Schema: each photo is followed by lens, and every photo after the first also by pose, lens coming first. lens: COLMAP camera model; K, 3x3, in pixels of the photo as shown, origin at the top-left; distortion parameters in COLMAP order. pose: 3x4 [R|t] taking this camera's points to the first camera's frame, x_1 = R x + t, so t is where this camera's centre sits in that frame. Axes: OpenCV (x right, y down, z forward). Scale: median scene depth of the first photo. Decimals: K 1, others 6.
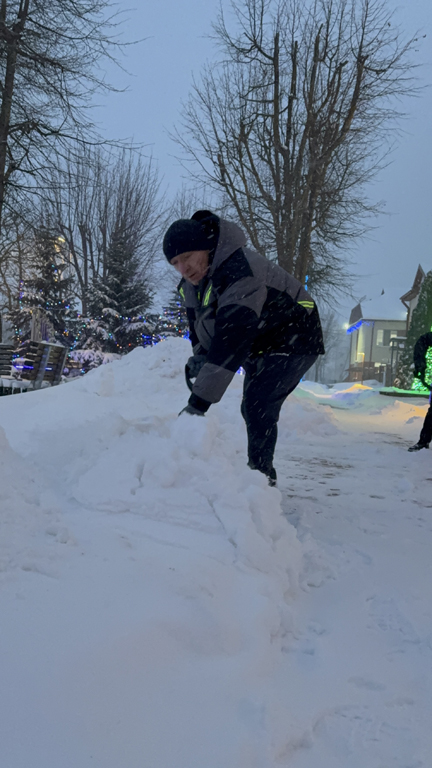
lens RADIAL K [[674.8, 0, 216.1], [0, 674.8, 384.3], [0, 0, 1]] dist [-0.016301, -0.011262]
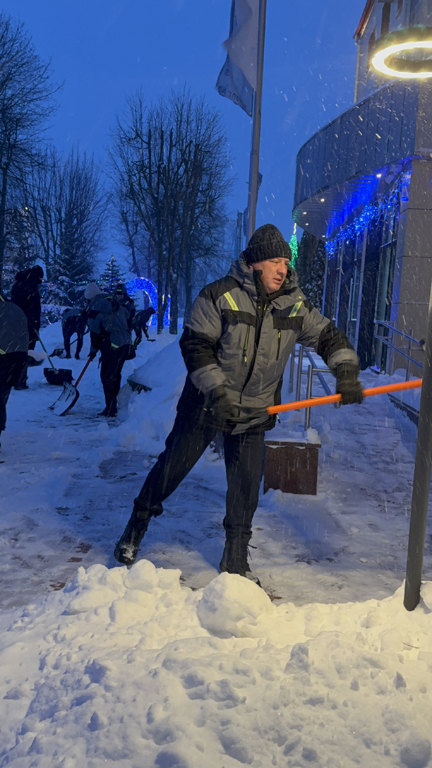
lens RADIAL K [[674.8, 0, 216.1], [0, 674.8, 384.5], [0, 0, 1]] dist [-0.016301, -0.011262]
pose [[0.998884, -0.017836, 0.043723, 0.111748], [0.013577, 0.995305, 0.095834, -0.011552], [-0.045227, -0.095134, 0.994437, -0.533525]]
